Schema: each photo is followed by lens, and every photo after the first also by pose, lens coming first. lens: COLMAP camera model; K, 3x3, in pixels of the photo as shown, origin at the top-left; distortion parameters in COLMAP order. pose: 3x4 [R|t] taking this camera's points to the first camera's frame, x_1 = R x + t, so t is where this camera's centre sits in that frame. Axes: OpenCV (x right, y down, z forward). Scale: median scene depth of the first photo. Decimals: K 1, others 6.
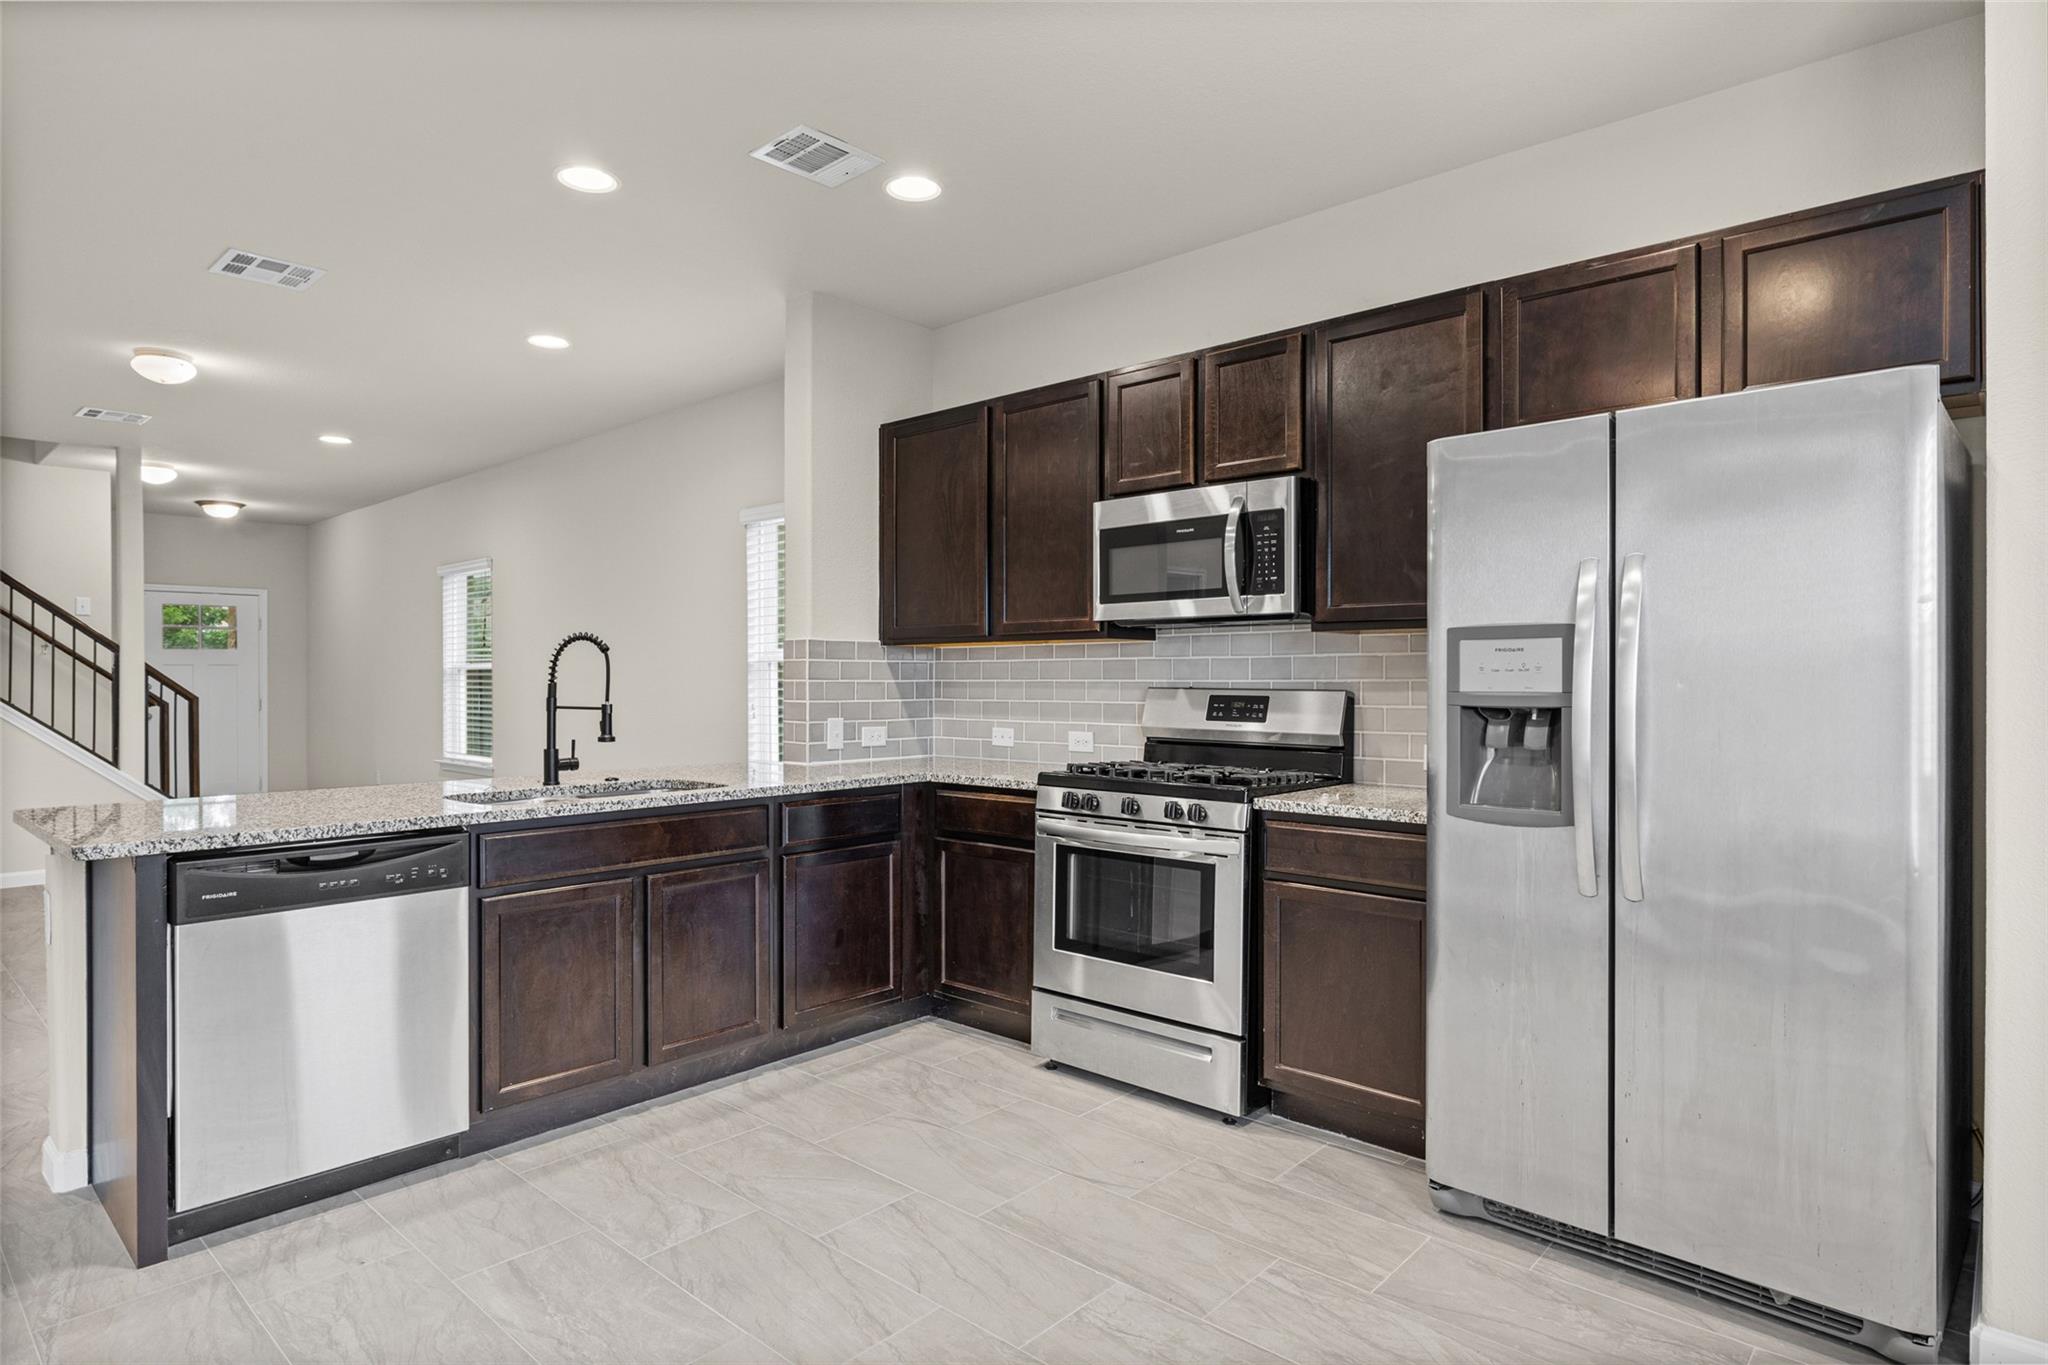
lens RADIAL K [[1125.1, 0, 1038.0], [0, 1125.1, 679.5], [0, 0, 1]] dist [-0.003033, -0.003799]
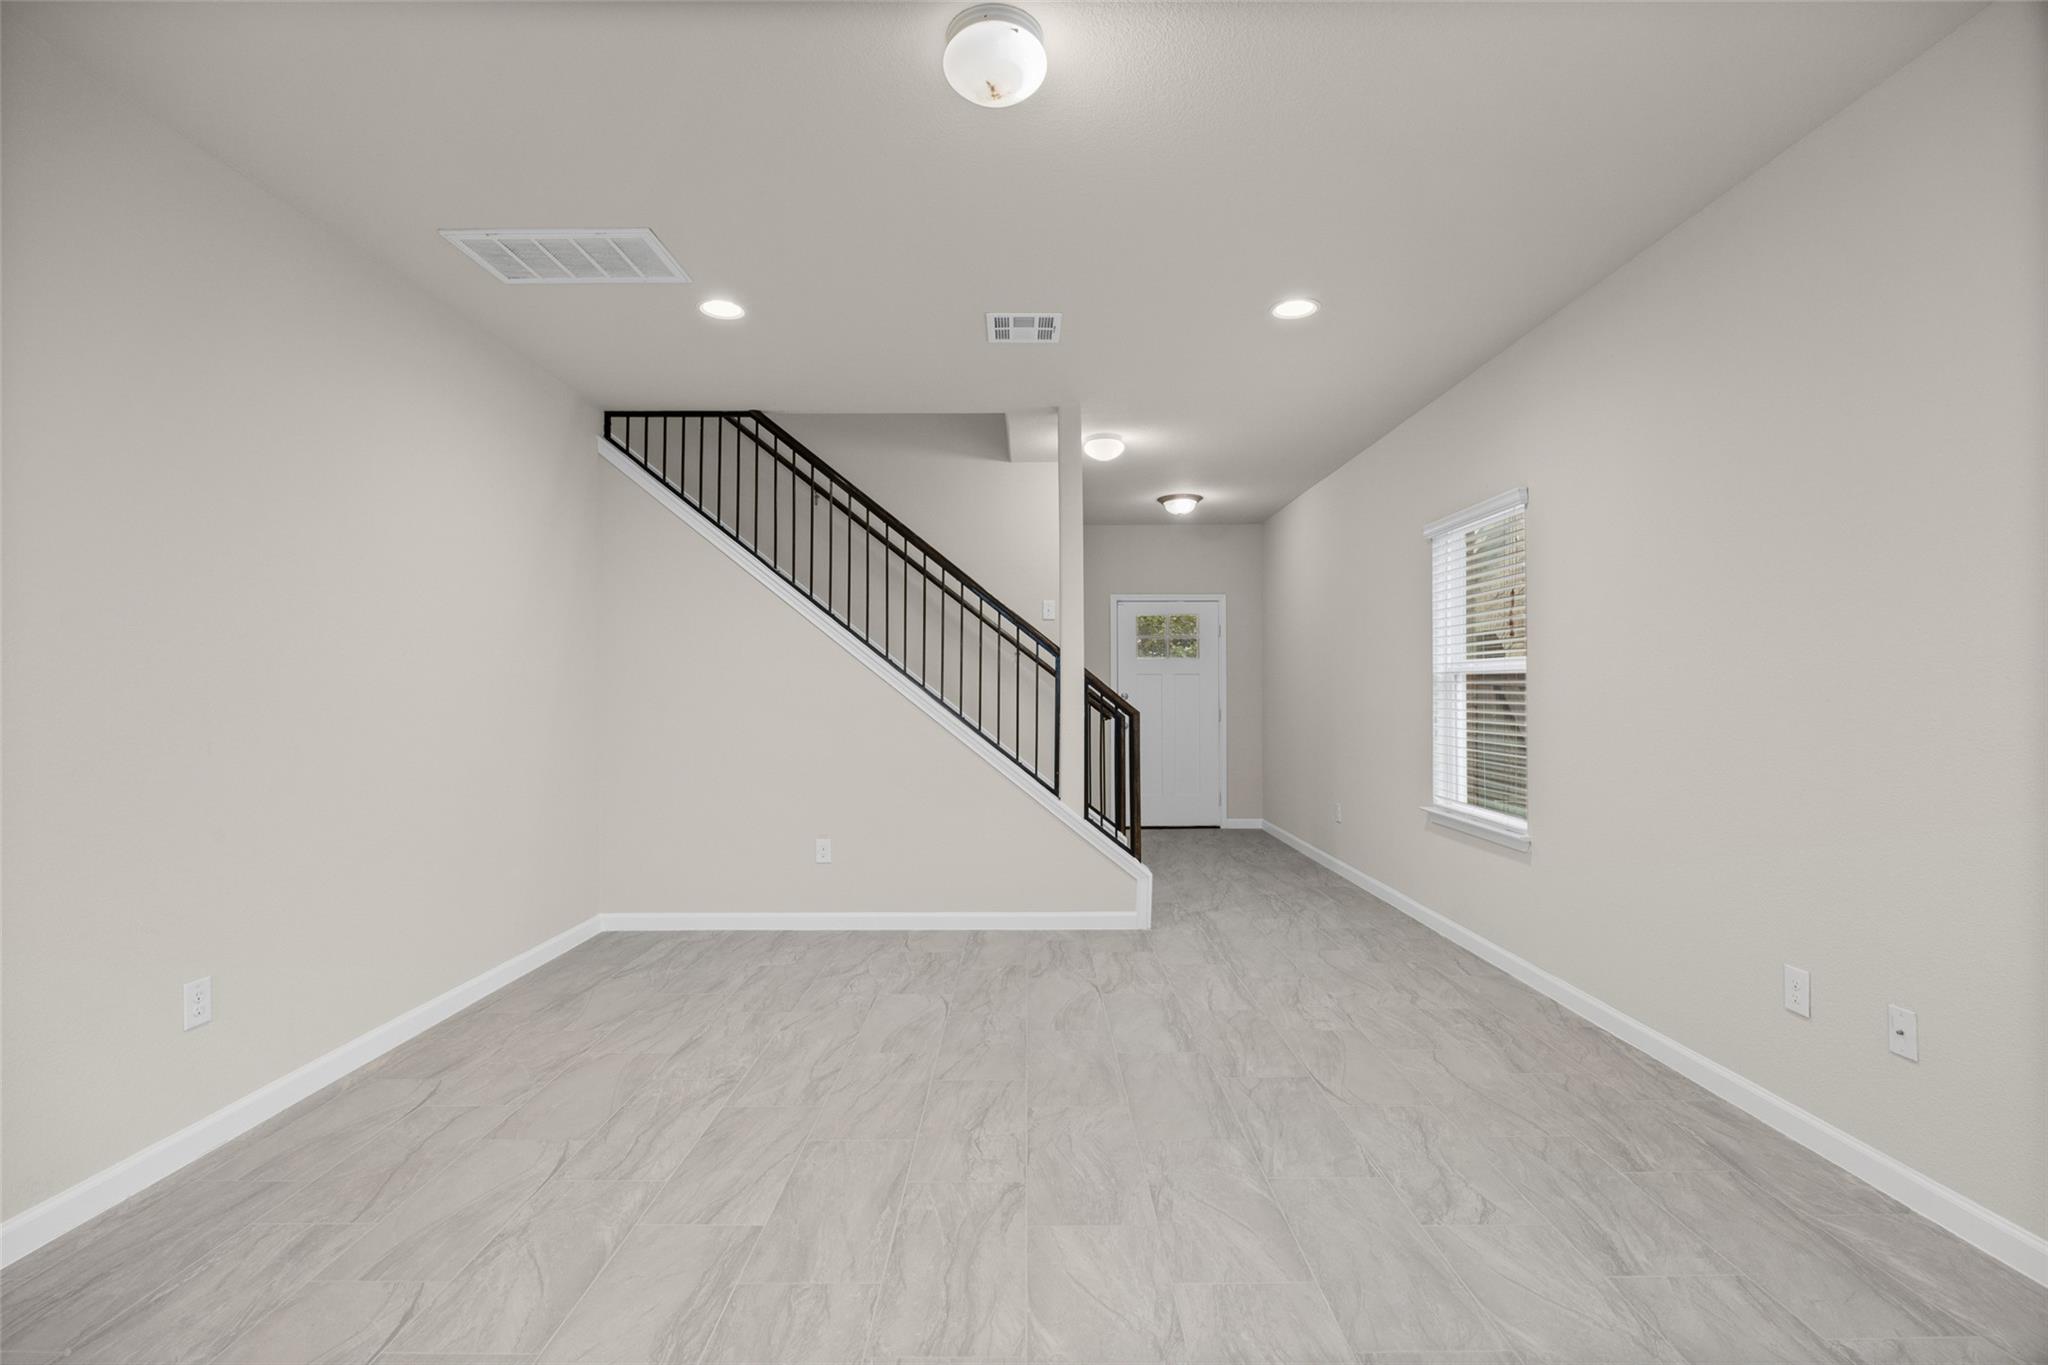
lens RADIAL K [[922.8, 0, 1025.6], [0, 922.8, 687.3], [0, 0, 1]] dist [-0.003673, 0.000067]
pose [[0.669753, -0.002726, -0.742579, -0.655359], [0.000030, 0.999993, -0.003643, 0.000923], [0.742584, 0.002418, 0.669749, 1.038450]]
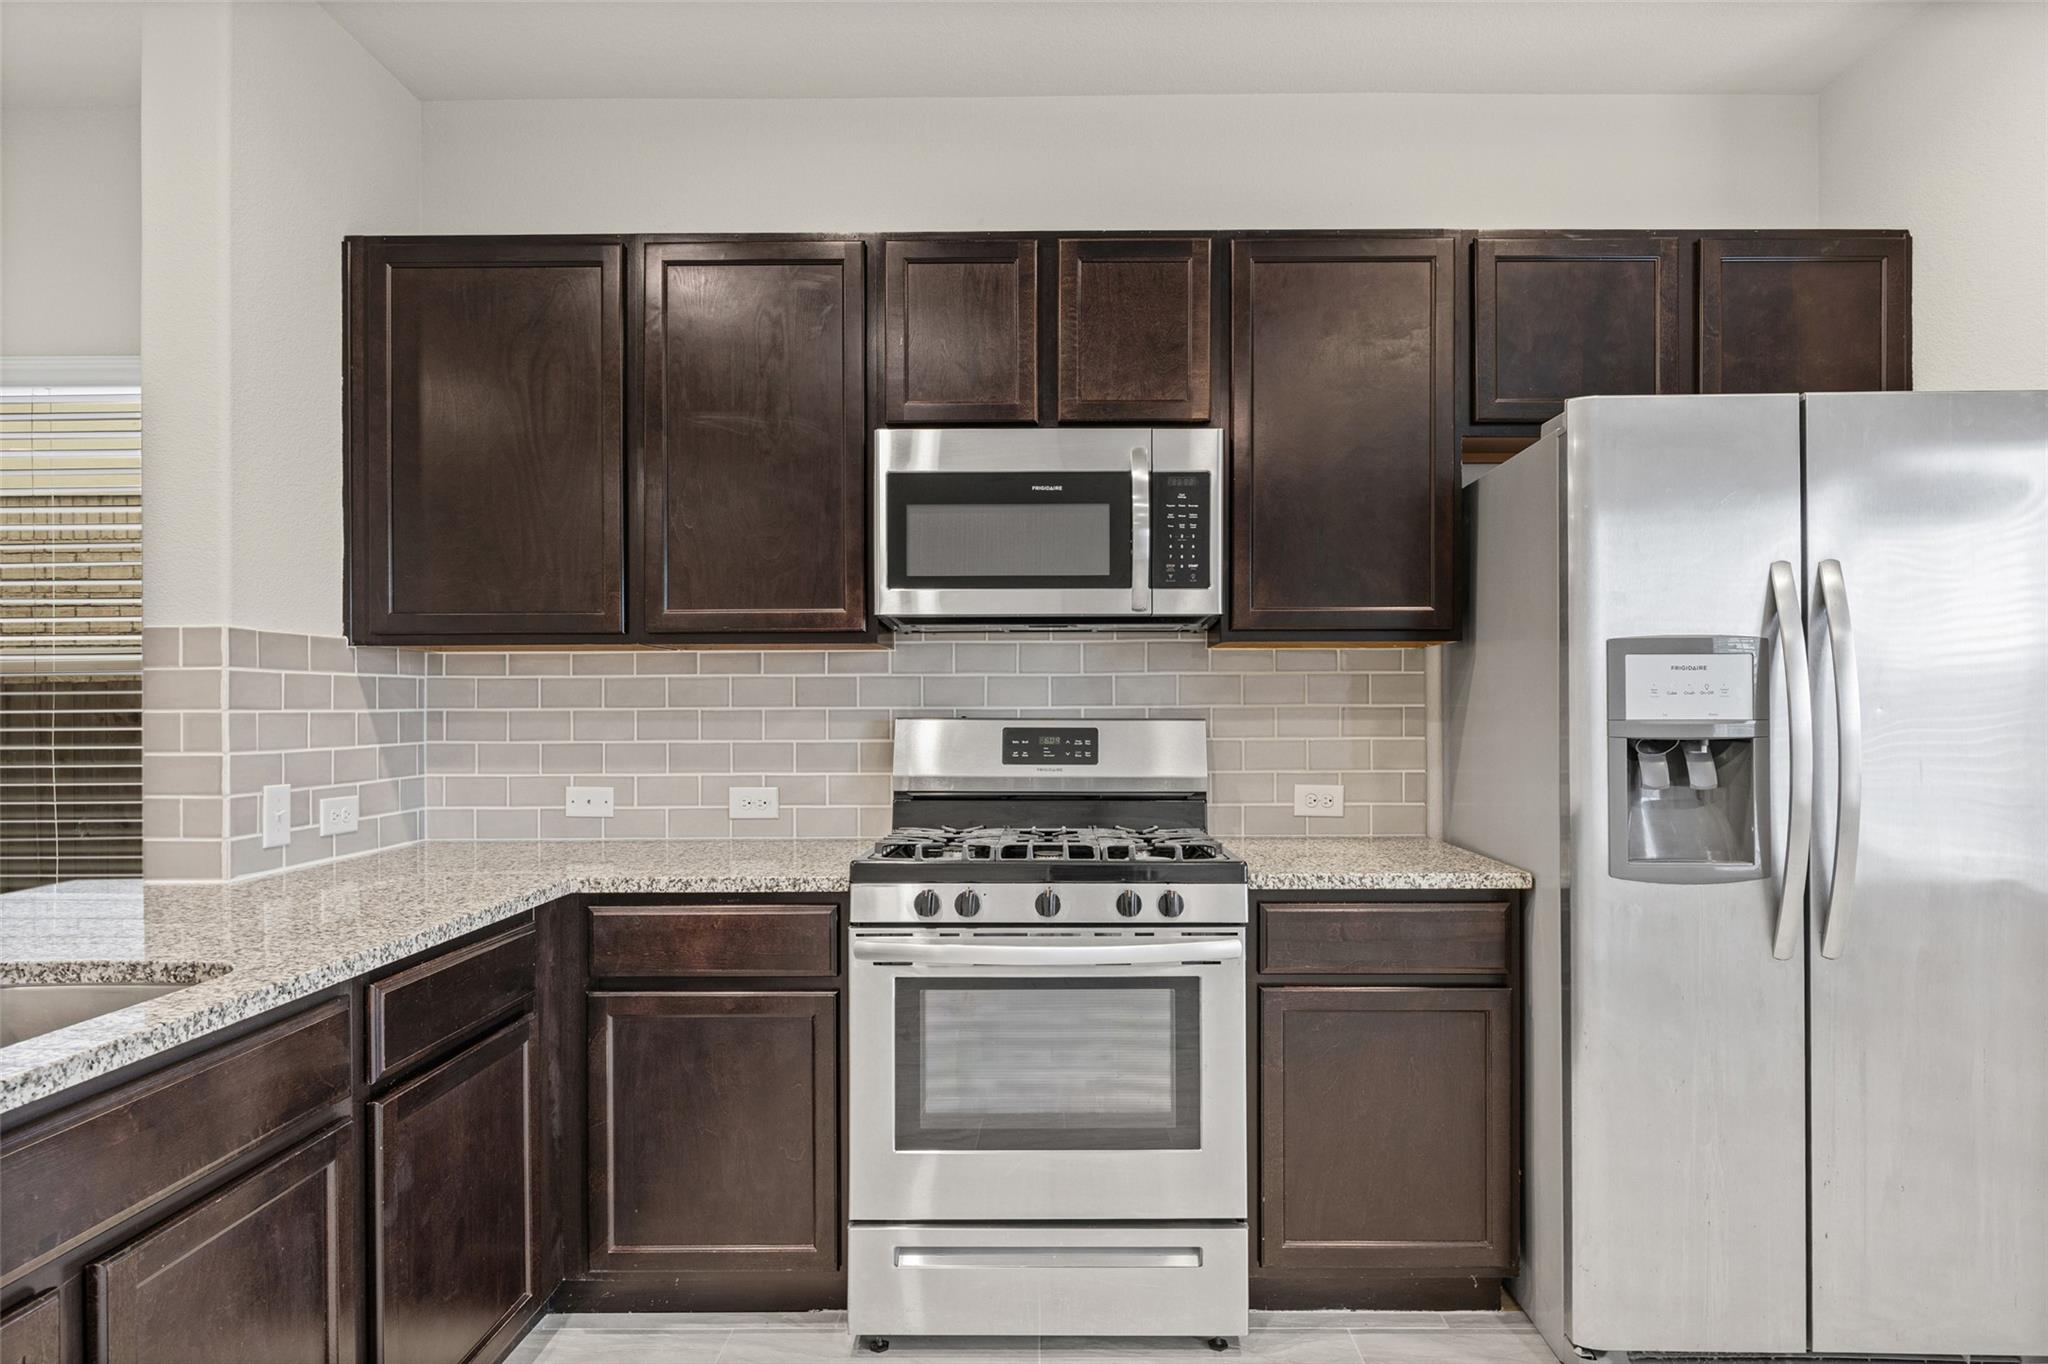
lens RADIAL K [[1125.1, 0, 1063.5], [0, 1125.1, 709.8], [0, 0, 1]] dist [-0.003033, -0.003799]
pose [[0.745257, -0.004532, 0.666762, -0.301774], [0.002903, 0.999989, 0.003552, -0.000146], [-0.666771, -0.000712, 0.745262, 0.459838]]
